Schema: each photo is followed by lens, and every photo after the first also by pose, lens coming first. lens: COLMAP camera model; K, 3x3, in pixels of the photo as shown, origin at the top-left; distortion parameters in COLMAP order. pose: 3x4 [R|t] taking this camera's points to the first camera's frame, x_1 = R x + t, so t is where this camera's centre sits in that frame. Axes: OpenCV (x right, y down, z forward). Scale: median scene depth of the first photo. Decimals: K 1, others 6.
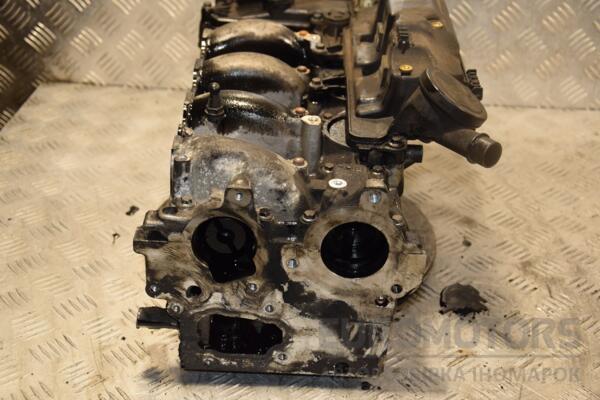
lens RADIAL K [[1042.6, 0, 299.7], [0, 1042.6, 203.0], [0, 0, 1]] dist [0.282350, 0.000000]
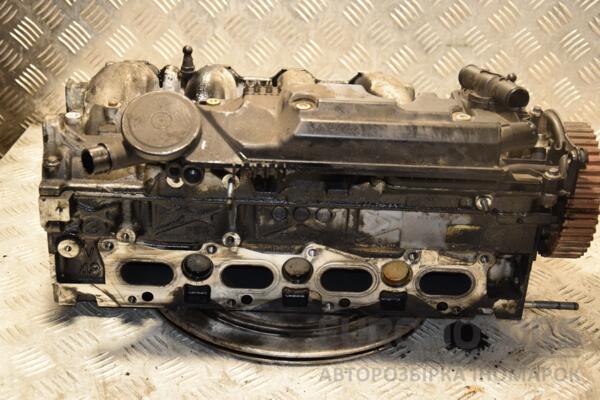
lens RADIAL K [[1042.6, 0, 300.1], [0, 1042.6, 197.8], [0, 0, 1]] dist [0.282350, 0.000000]
pose [[0.998855, 0.008736, 0.047038, -0.043458], [-0.005716, 0.997935, -0.063972, 0.021478], [-0.047500, 0.063630, 0.996843, -0.000109]]
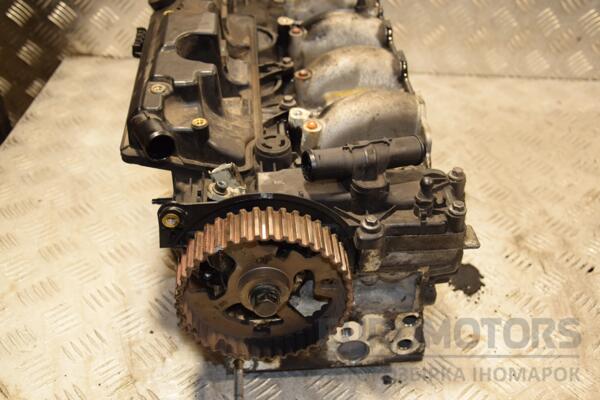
lens RADIAL K [[732.0, 0, 303.3], [0, 732.0, 201.0], [0, 0, 1]] dist [0.077255, 0.000000]
pose [[0.998650, -0.017047, 0.049059, -0.040602], [0.010098, 0.990301, 0.138572, -0.079432], [-0.050946, -0.137889, 0.989137, 0.232966]]
